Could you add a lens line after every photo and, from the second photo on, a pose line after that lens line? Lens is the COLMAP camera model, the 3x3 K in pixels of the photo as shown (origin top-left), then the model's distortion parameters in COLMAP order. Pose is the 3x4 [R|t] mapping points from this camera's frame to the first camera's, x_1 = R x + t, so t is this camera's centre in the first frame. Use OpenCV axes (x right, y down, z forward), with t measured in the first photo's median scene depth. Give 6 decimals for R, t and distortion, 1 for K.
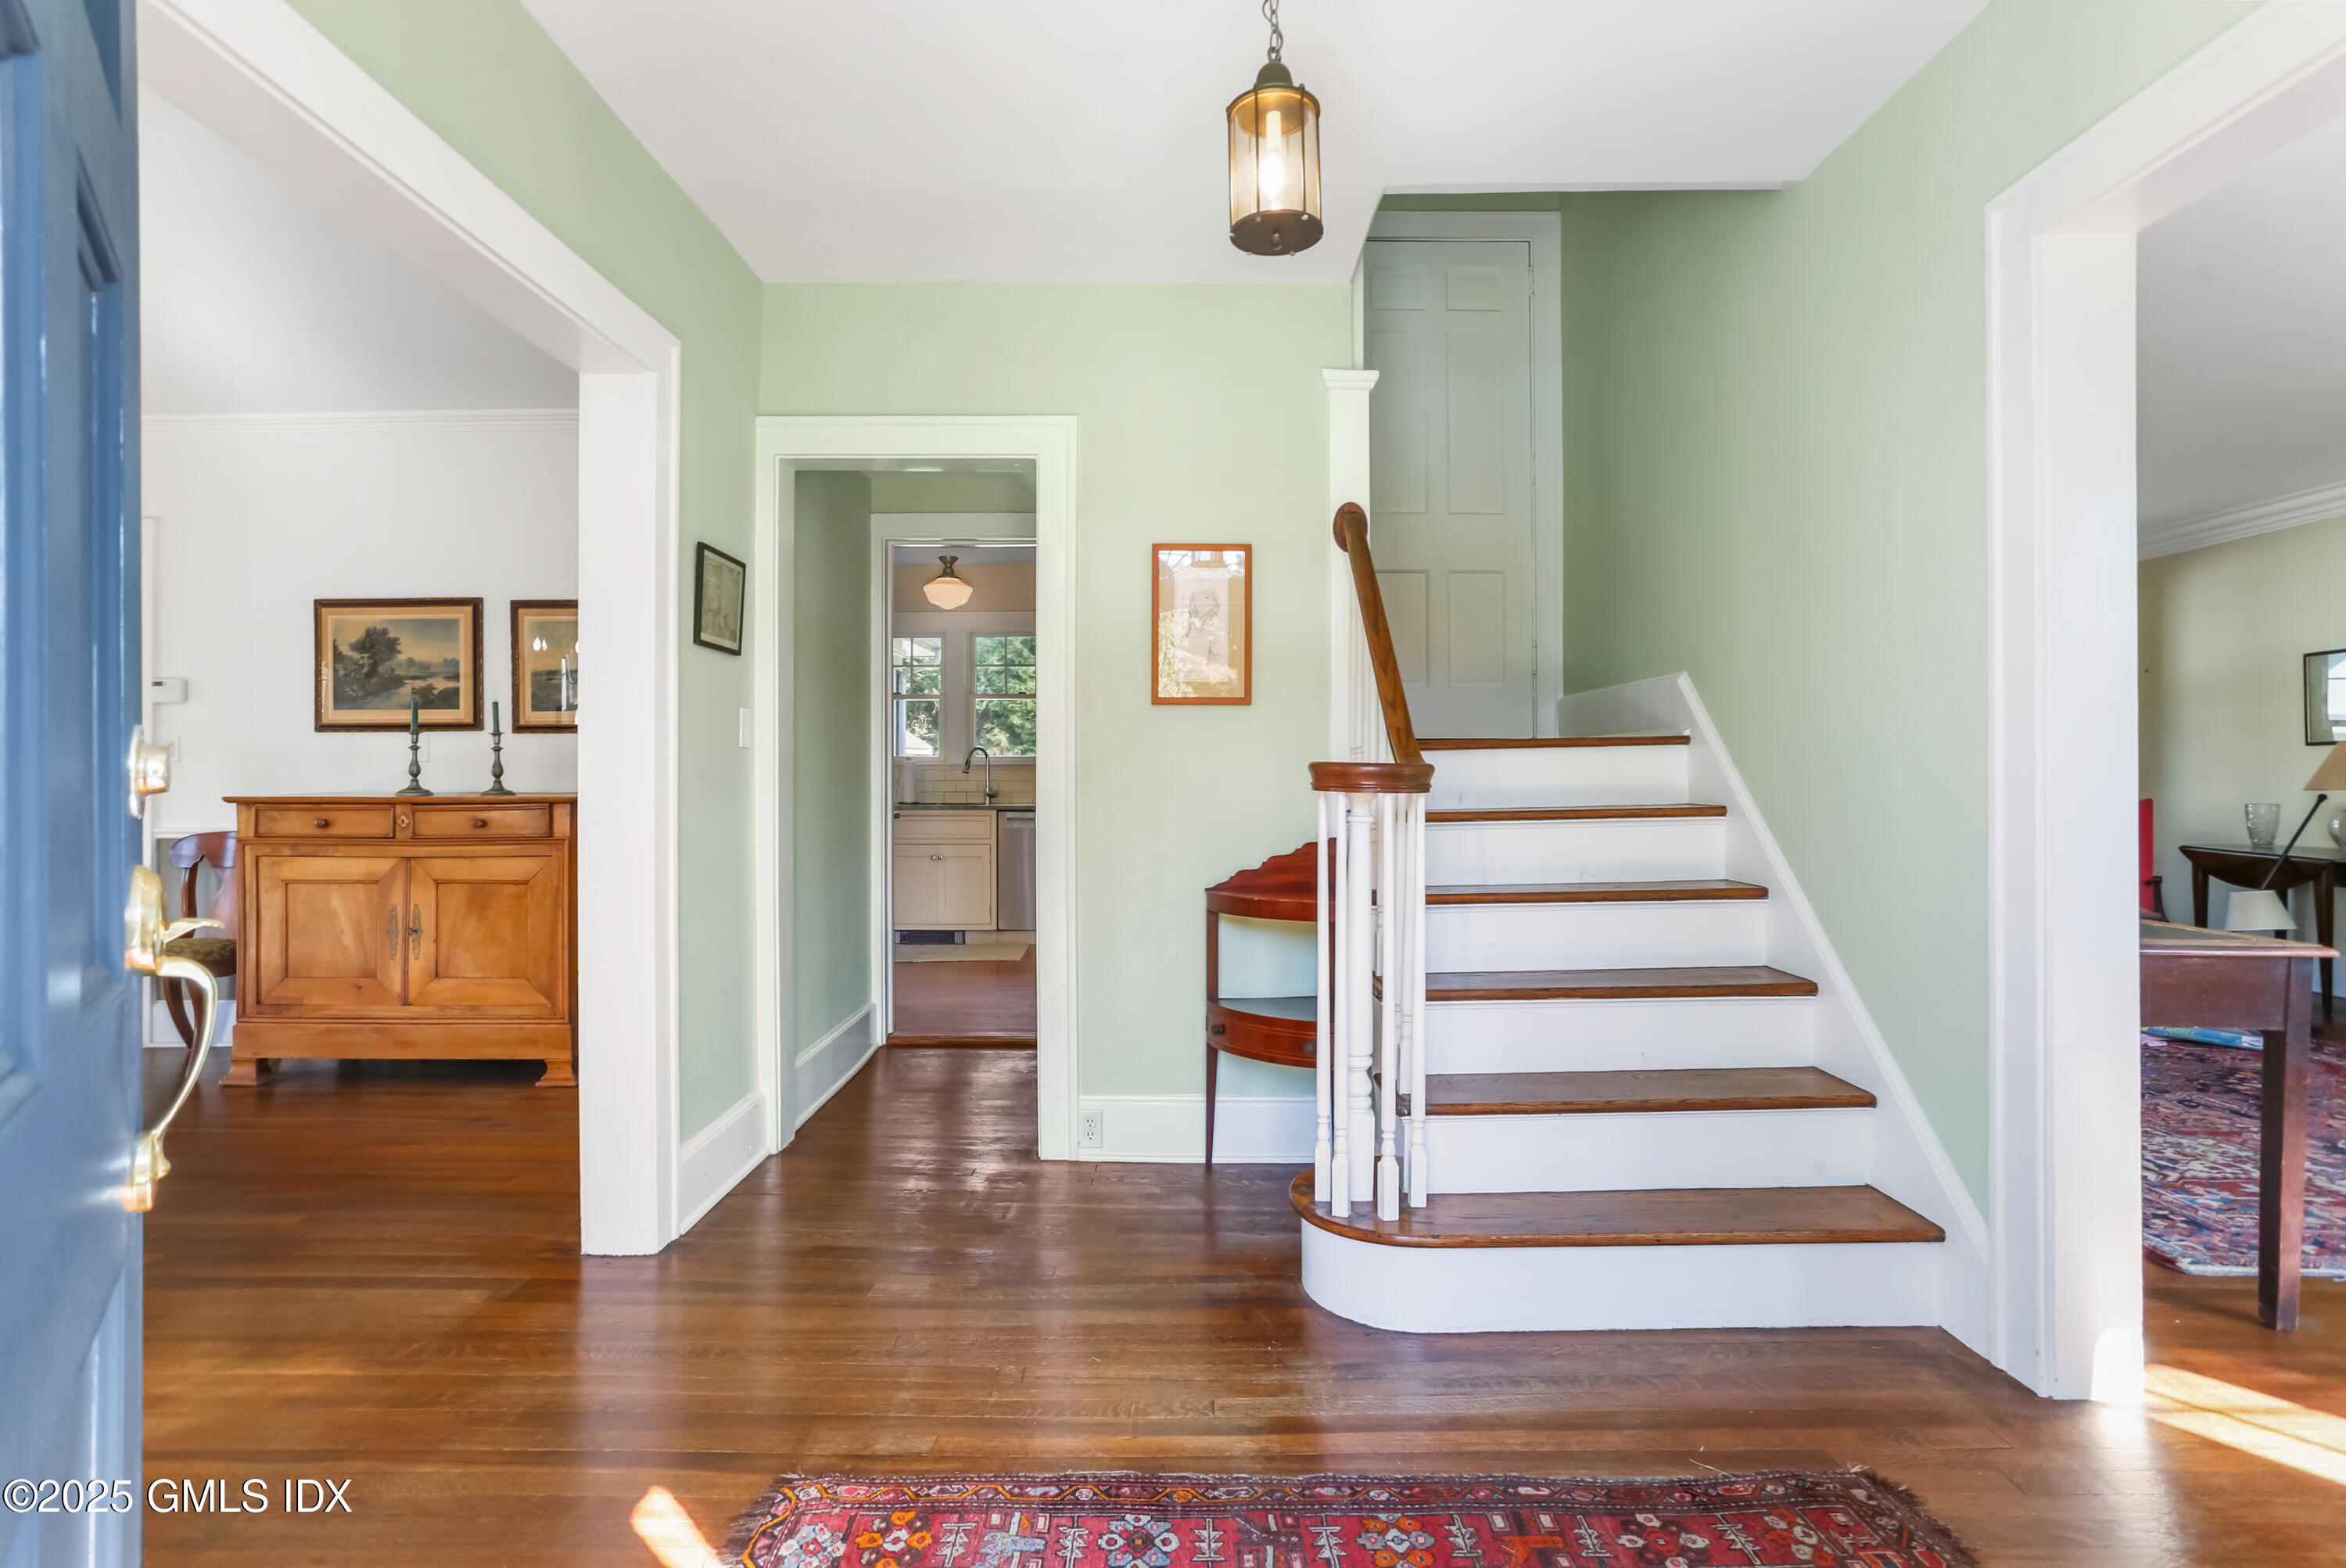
lens RADIAL K [[1125.5, 0, 1178.7], [0, 1125.5, 760.9], [0, 0, 1]] dist [-0.049357, 0.027721]
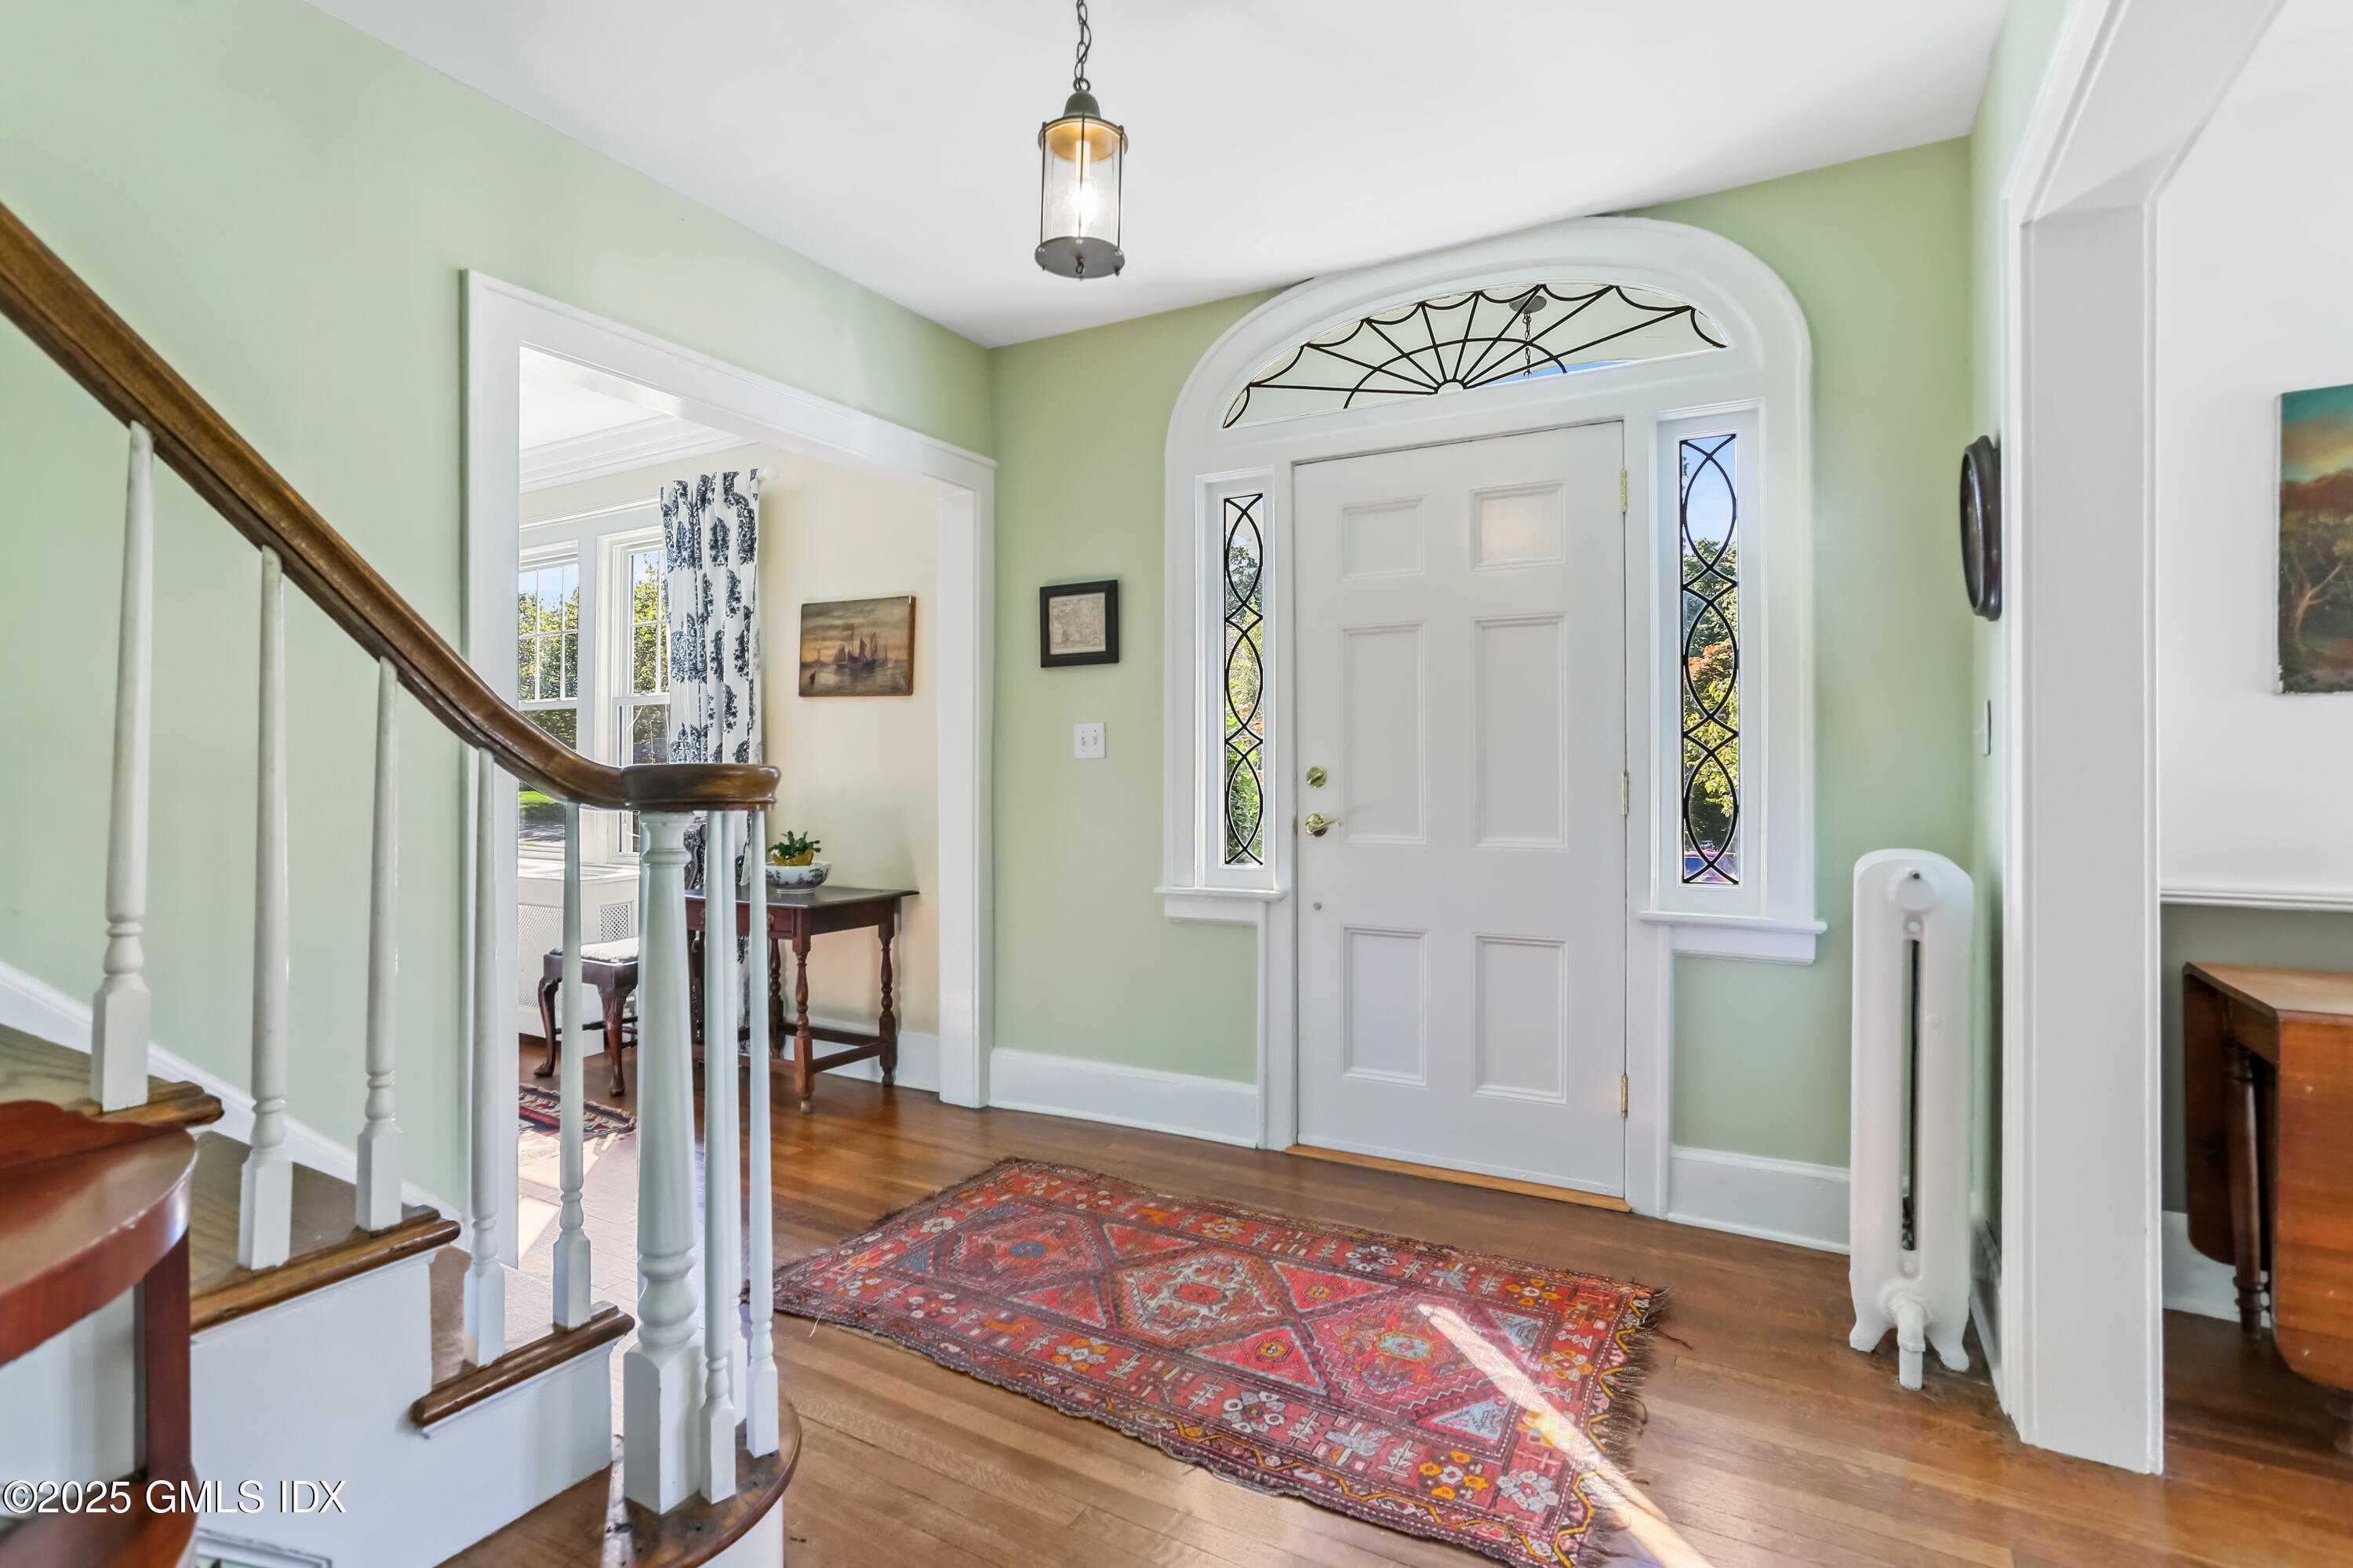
lens RADIAL K [[1142.4, 0, 1170.5], [0, 1142.4, 779.4], [0, 0, 1]] dist [-0.060902, 0.042080]
pose [[-0.868892, 0.000097, 0.495002, -0.551104], [-0.006531, 0.999911, -0.011661, 0.025707], [-0.494959, -0.013365, -0.868814, 2.063433]]
